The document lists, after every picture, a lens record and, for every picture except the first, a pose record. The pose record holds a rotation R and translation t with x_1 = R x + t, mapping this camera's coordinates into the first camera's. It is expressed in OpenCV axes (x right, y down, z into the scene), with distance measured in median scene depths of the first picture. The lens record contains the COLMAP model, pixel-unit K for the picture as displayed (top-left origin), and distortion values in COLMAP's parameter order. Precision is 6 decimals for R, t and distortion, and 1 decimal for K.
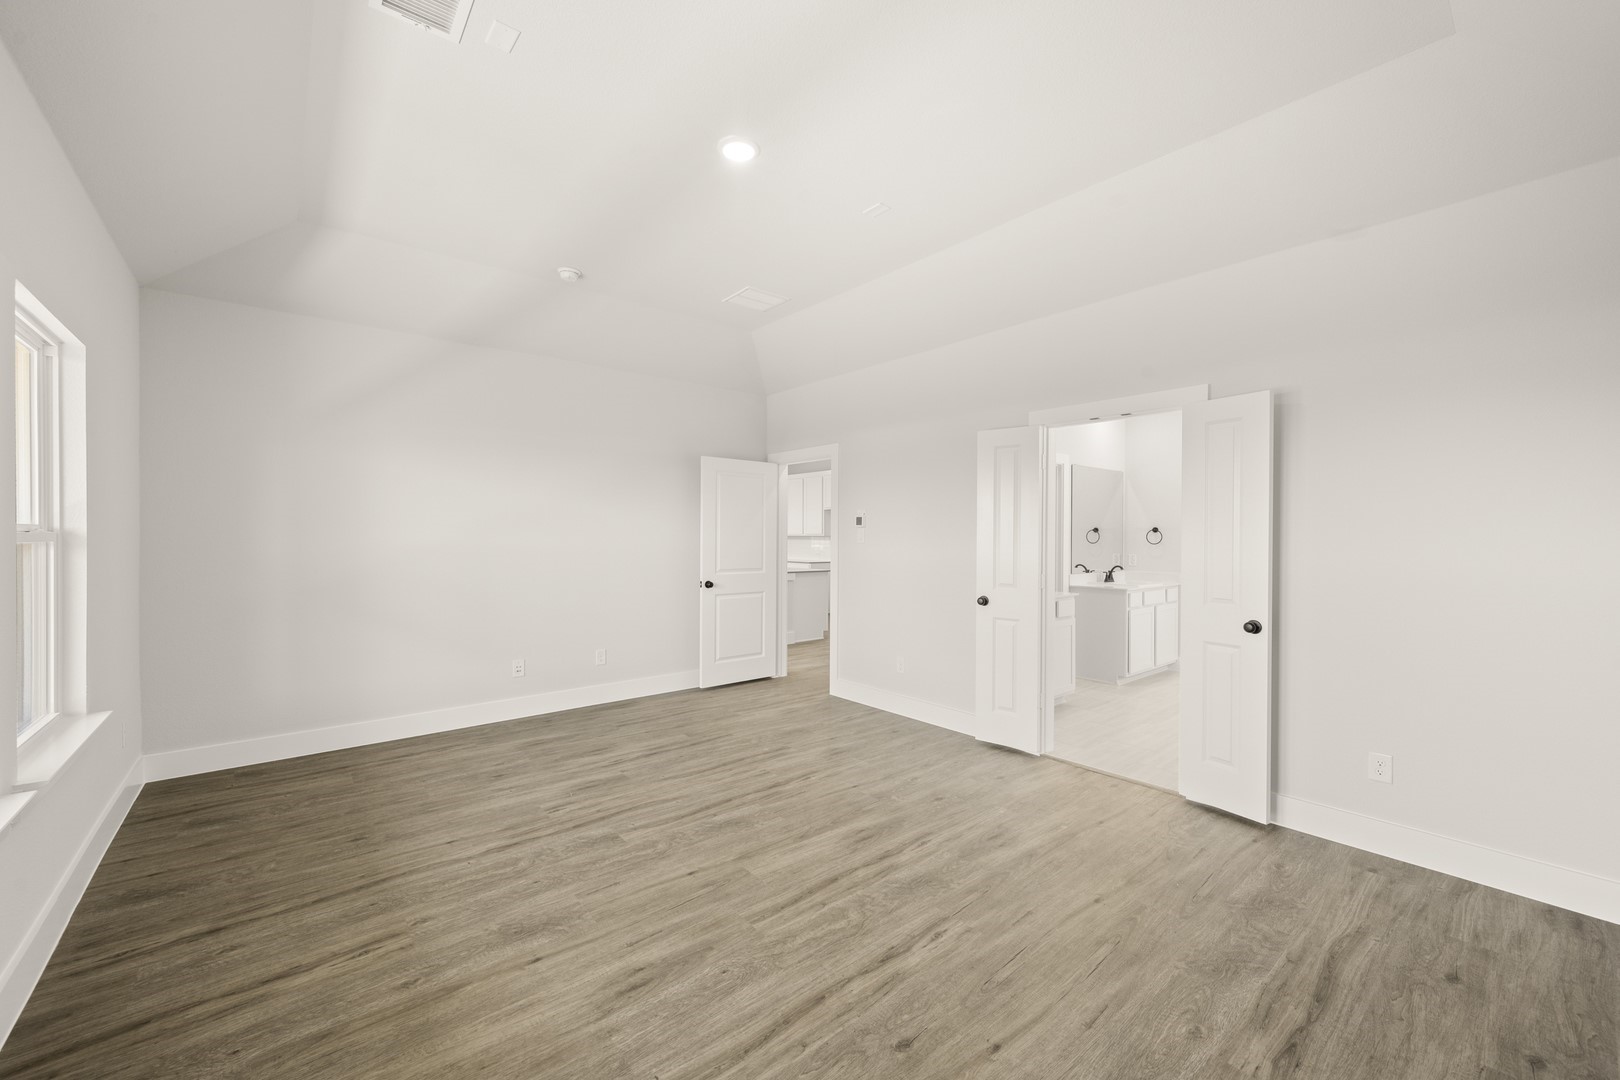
lens RADIAL K [[633.6, 0, 816.9], [0, 633.6, 538.0], [0, 0, 1]] dist [0.002836, -0.000934]
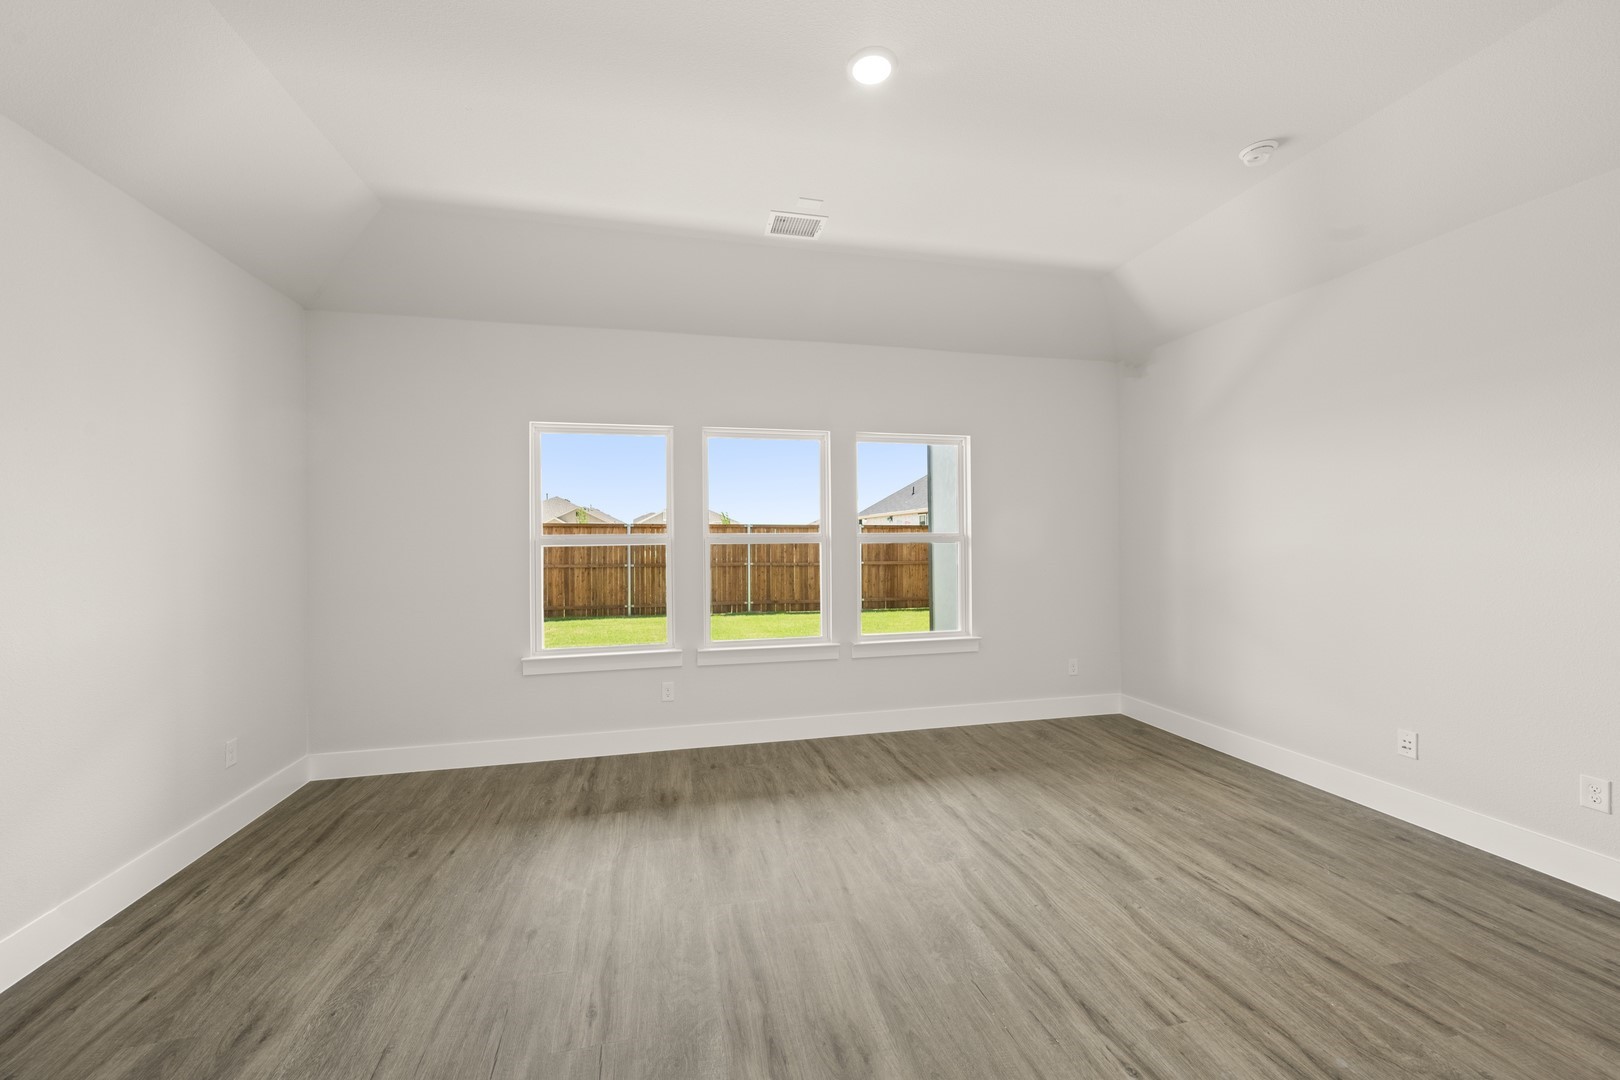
lens RADIAL K [[633.6, 0, 811.9], [0, 633.6, 539.5], [0, 0, 1]] dist [0.002836, -0.000934]
pose [[-0.449800, 0.003081, -0.893124, 0.512576], [0.002916, 0.999994, 0.001981, -0.005009], [0.893125, -0.001714, -0.449806, 1.036049]]
